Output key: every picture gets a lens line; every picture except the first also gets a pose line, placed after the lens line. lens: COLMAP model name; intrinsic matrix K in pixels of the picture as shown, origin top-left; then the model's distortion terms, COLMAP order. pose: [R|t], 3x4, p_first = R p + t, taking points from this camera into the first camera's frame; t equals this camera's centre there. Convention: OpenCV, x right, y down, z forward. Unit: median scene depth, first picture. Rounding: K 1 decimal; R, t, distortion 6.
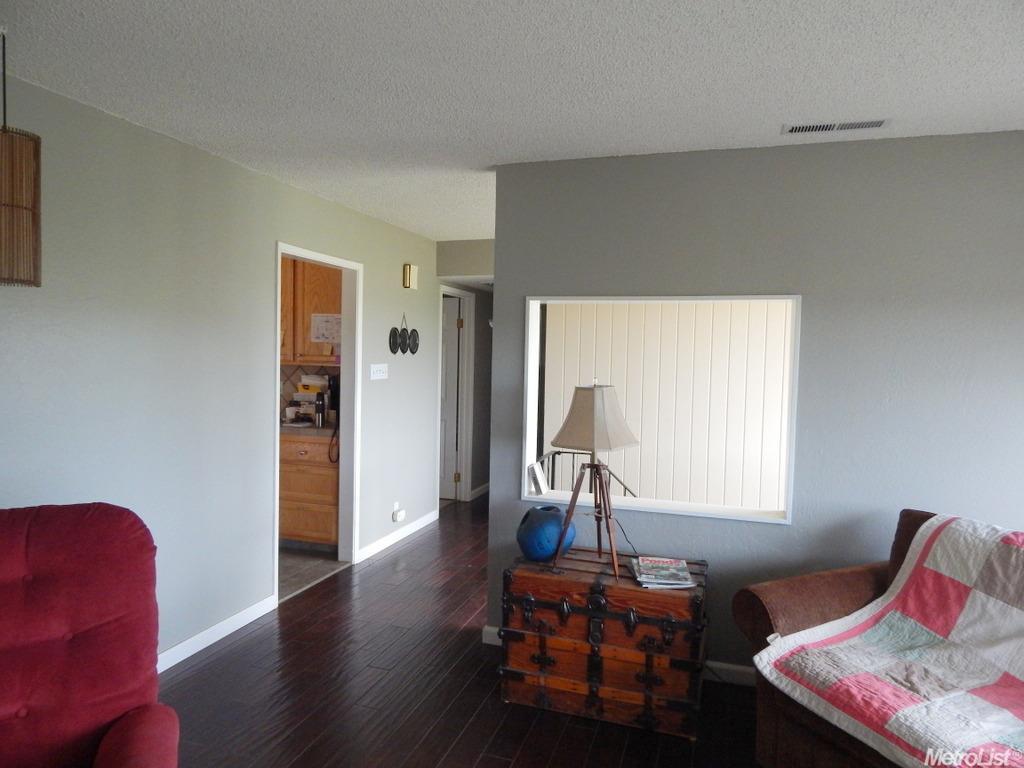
lens RADIAL K [[675.8, 0, 511.6], [0, 675.8, 384.0], [0, 0, 1]] dist [-0.023029, -0.001394]
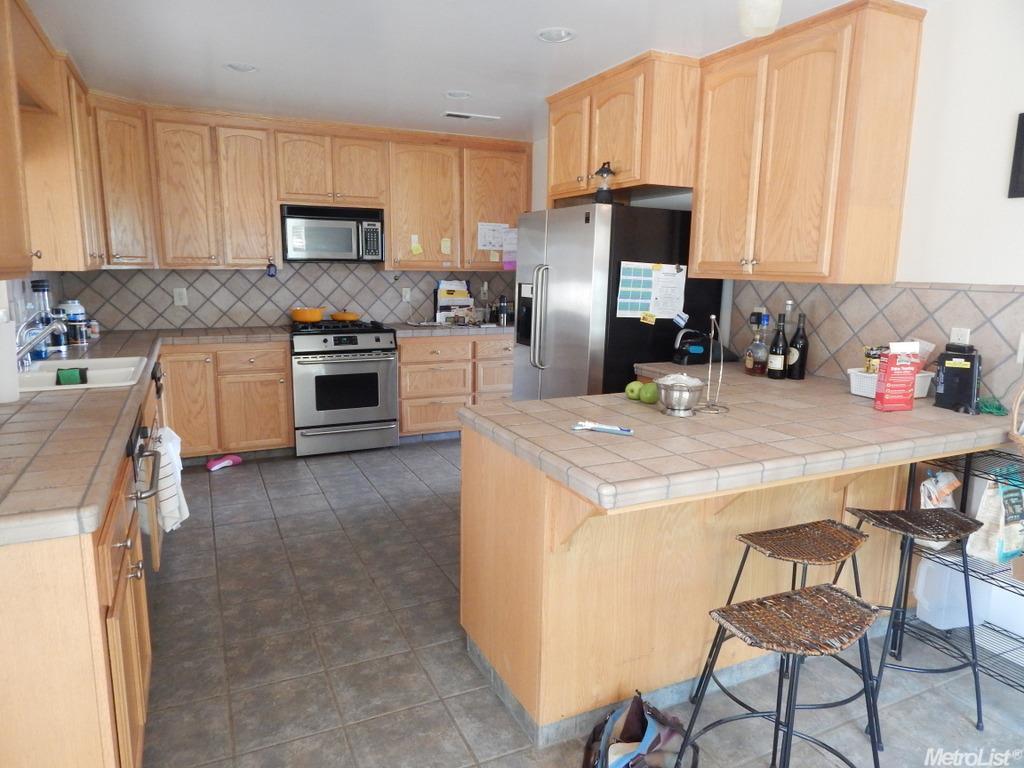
lens RADIAL K [[675.8, 0, 511.1], [0, 675.8, 383.9], [0, 0, 1]] dist [-0.023029, -0.001394]
pose [[0.727708, -0.136398, 0.672188, -1.019396], [0.036602, 0.986353, 0.160522, -0.021089], [-0.684909, -0.092210, 0.722770, 0.160169]]
